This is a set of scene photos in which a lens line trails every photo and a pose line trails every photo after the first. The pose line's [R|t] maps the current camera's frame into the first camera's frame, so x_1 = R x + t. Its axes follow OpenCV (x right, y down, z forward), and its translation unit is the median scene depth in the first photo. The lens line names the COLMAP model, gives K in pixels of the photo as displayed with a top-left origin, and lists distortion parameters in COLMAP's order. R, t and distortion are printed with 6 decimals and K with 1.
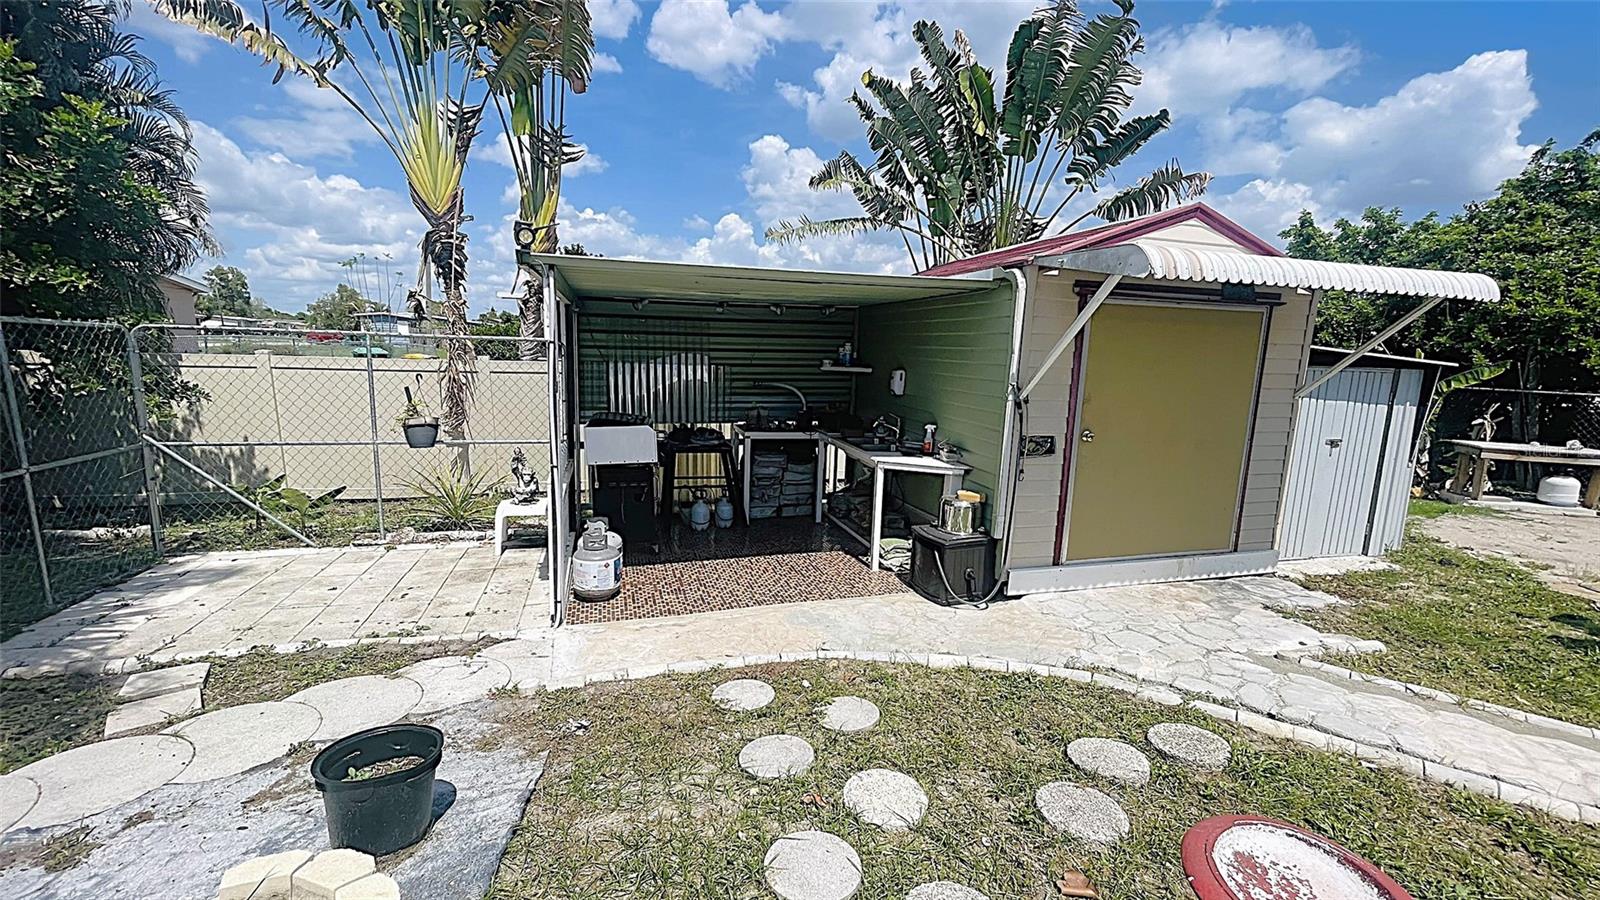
lens RADIAL K [[642.4, 0, 800.3], [0, 642.4, 457.5], [0, 0, 1]] dist [-0.000994, 0.000478]
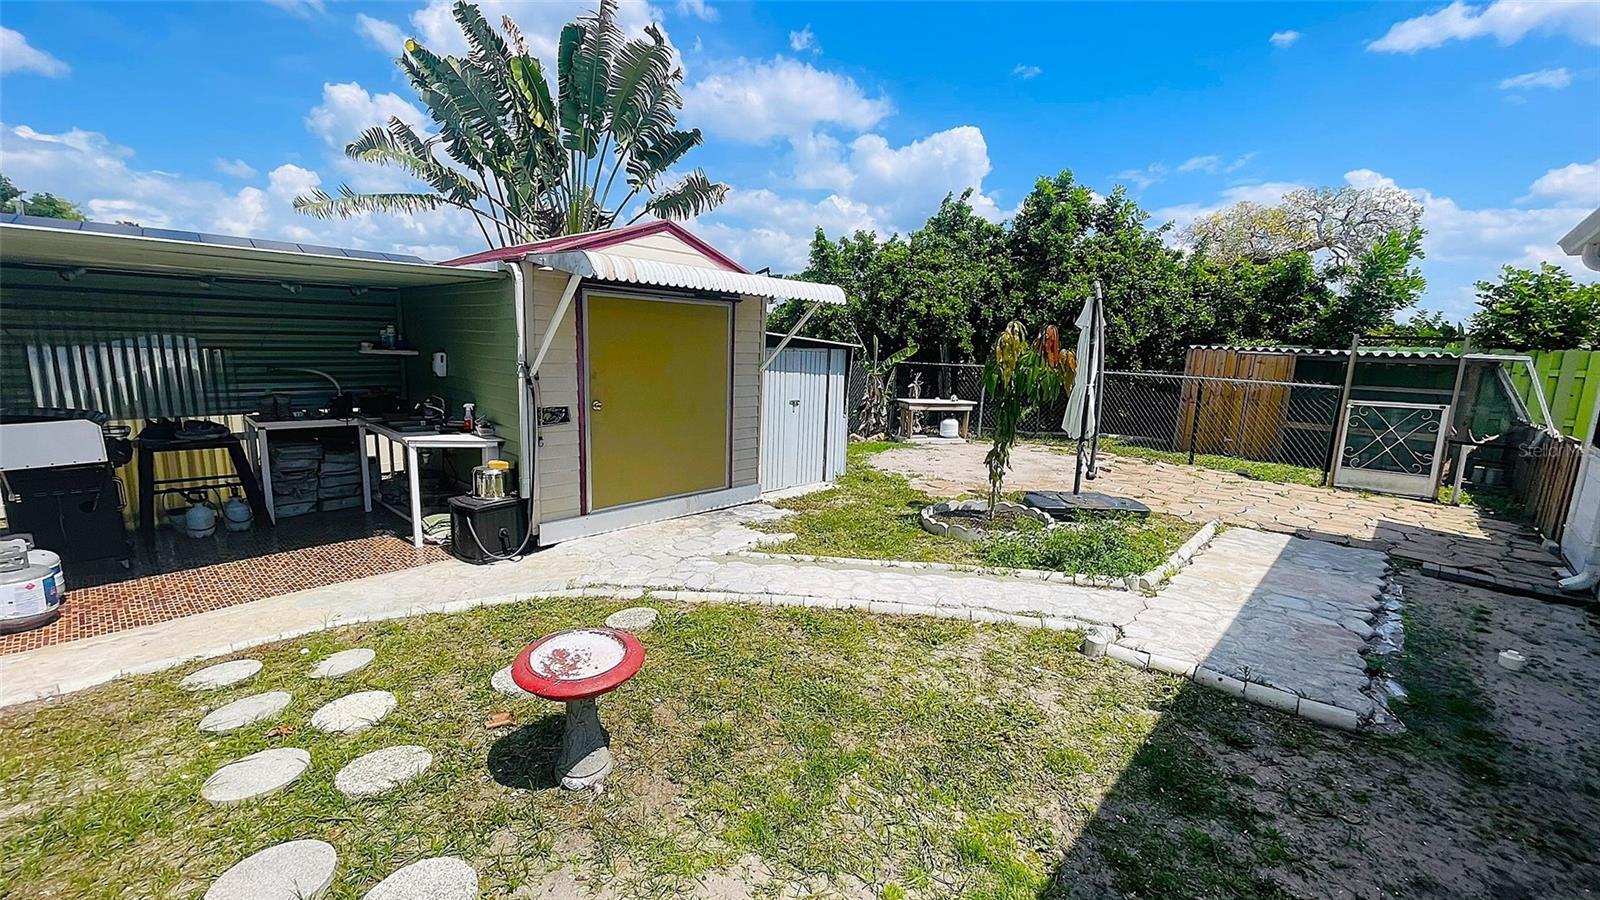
lens RADIAL K [[642.4, 0, 800.3], [0, 642.4, 457.5], [0, 0, 1]] dist [-0.000994, 0.000478]
pose [[0.856520, -0.090498, 0.508117, 0.129861], [0.078156, 0.995896, 0.045629, 0.033946], [-0.510162, 0.000630, 0.860078, -0.206363]]
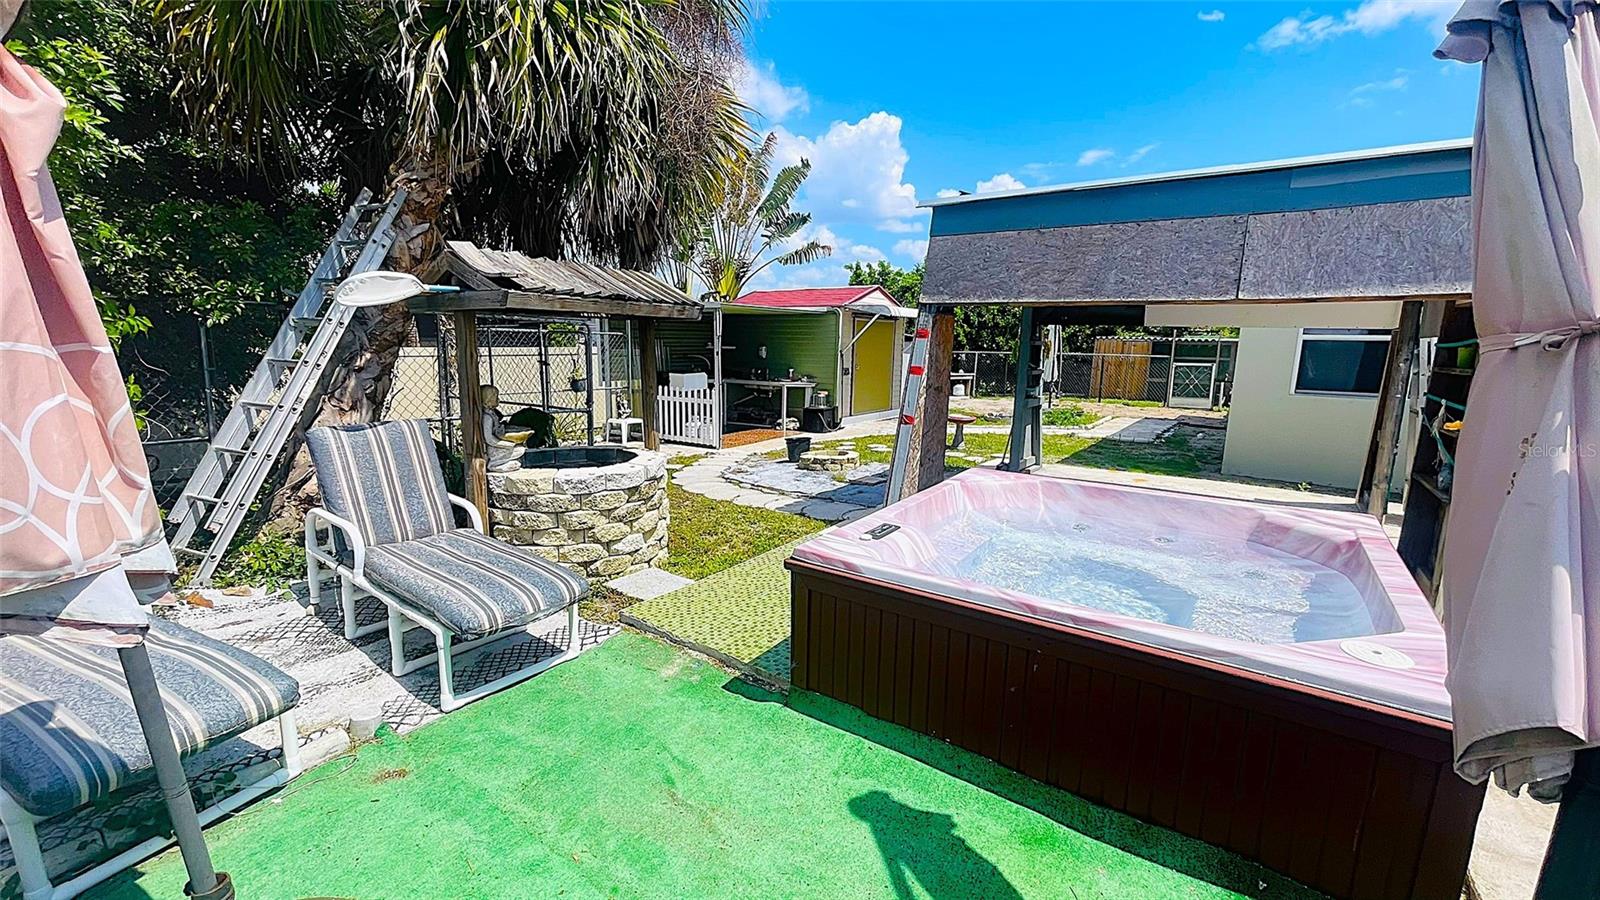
lens RADIAL K [[642.4, 0, 800.3], [0, 642.4, 457.5], [0, 0, 1]] dist [-0.000994, 0.000478]
pose [[0.791047, -0.123557, 0.599147, -1.279238], [0.107582, 0.992225, 0.062579, 0.133813], [-0.602221, 0.014955, 0.798189, -0.937940]]
